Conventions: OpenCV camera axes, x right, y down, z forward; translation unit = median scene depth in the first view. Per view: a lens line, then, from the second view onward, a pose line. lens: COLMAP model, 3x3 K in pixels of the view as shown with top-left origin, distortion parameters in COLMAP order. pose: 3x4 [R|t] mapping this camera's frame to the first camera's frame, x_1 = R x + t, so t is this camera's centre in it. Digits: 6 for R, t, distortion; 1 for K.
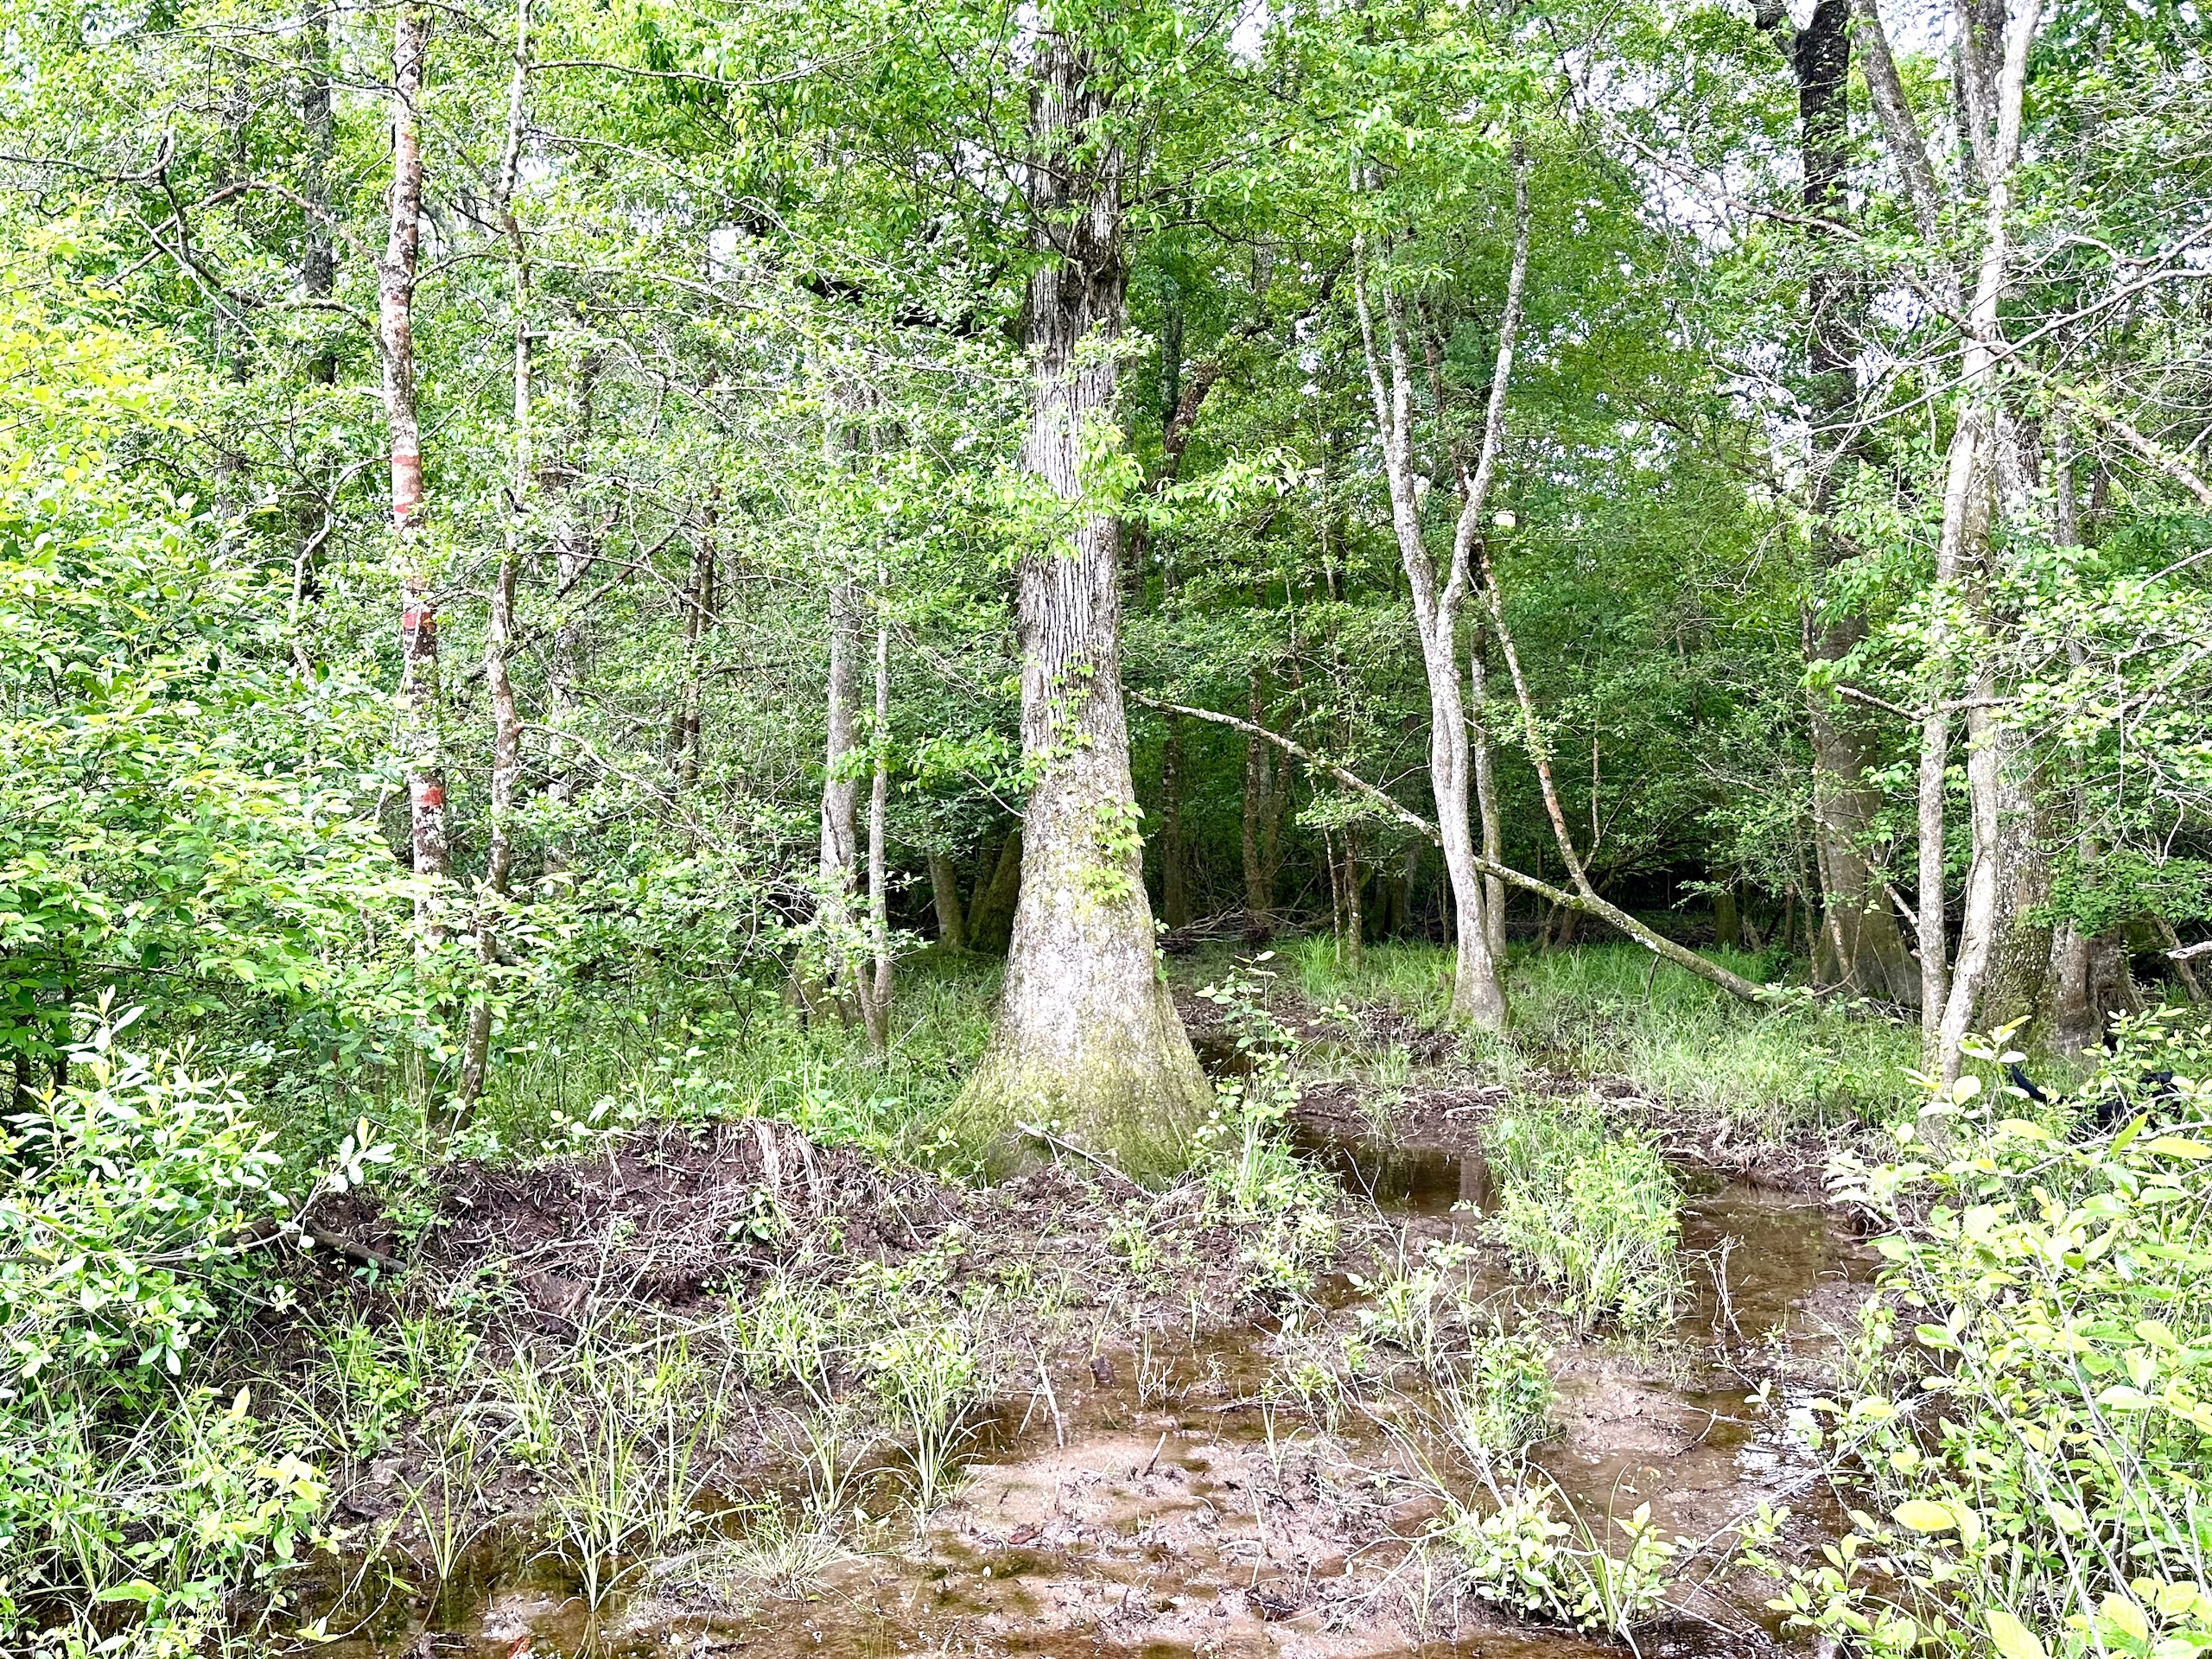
lens RADIAL K [[1870.8, 0, 1106.1], [0, 1870.8, 834.0], [0, 0, 1]] dist [0.056735, 0.001124]
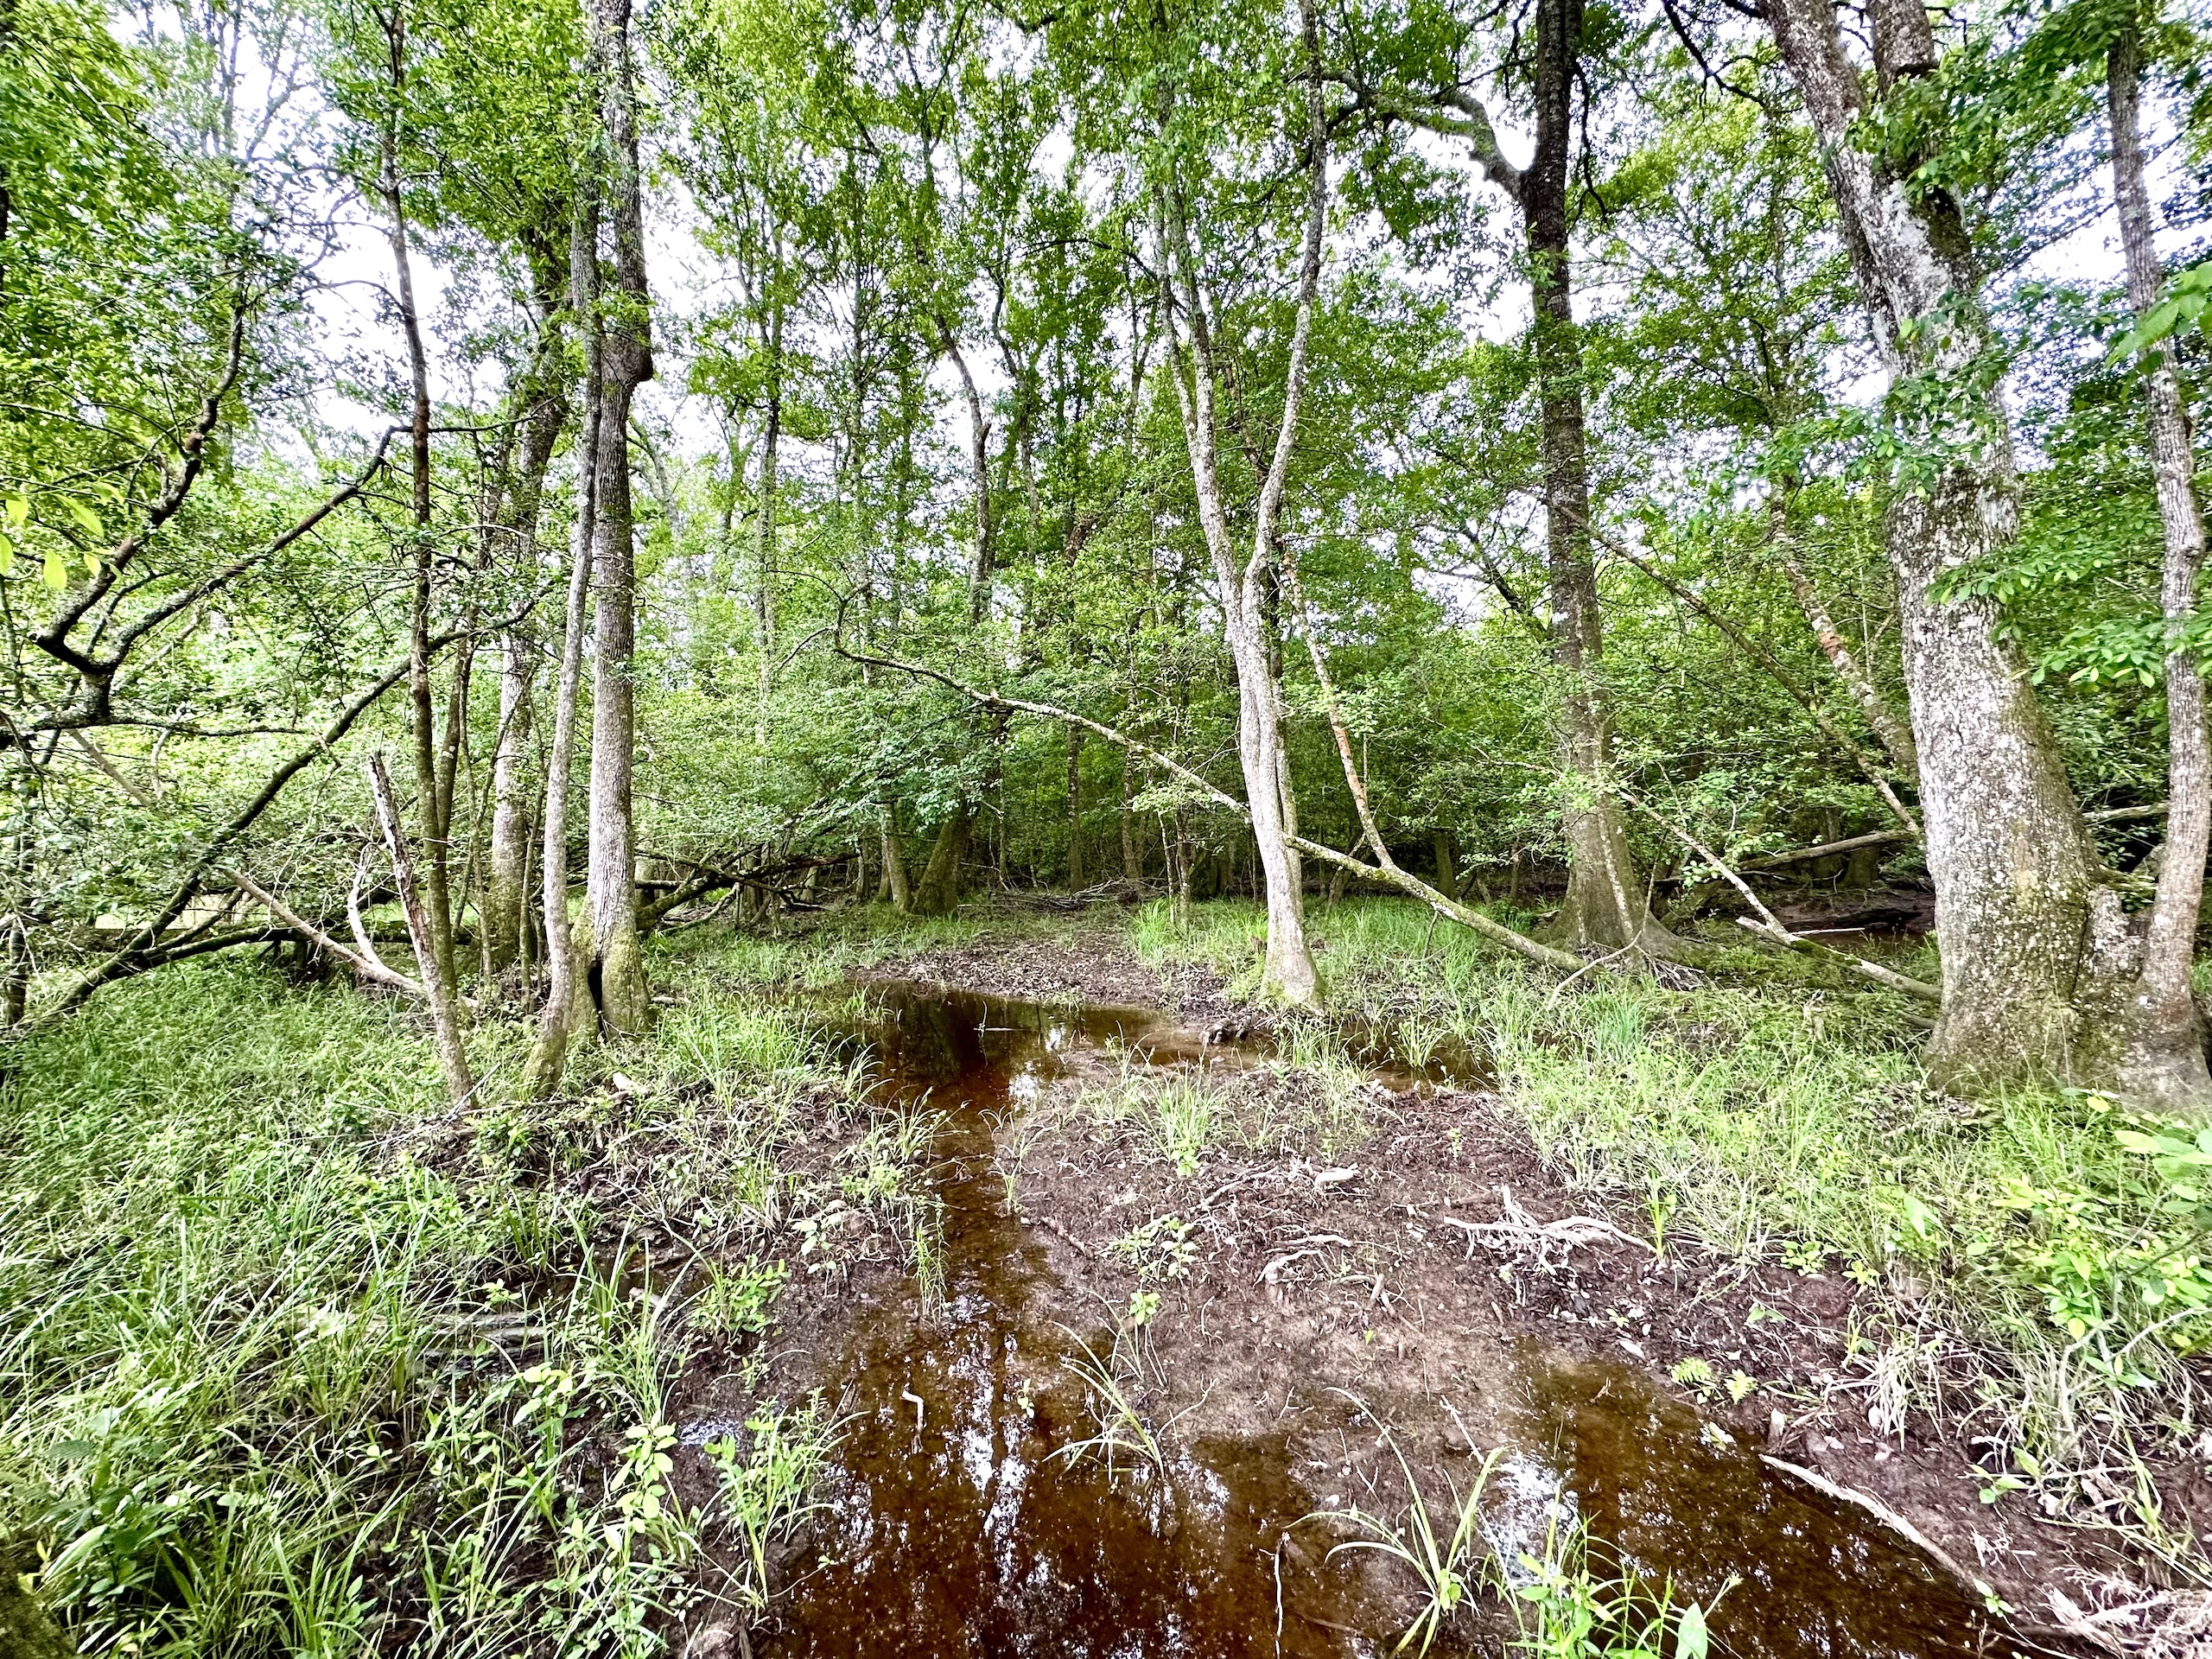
lens RADIAL K [[878.9, 0, 1103.9], [0, 878.9, 825.6], [0, 0, 1]] dist [-0.010088, 0.001441]
pose [[0.999808, -0.018582, 0.006182, 0.091693], [0.018591, 0.999826, -0.001351, 0.006766], [-0.006155, 0.001466, 0.999980, 0.499220]]
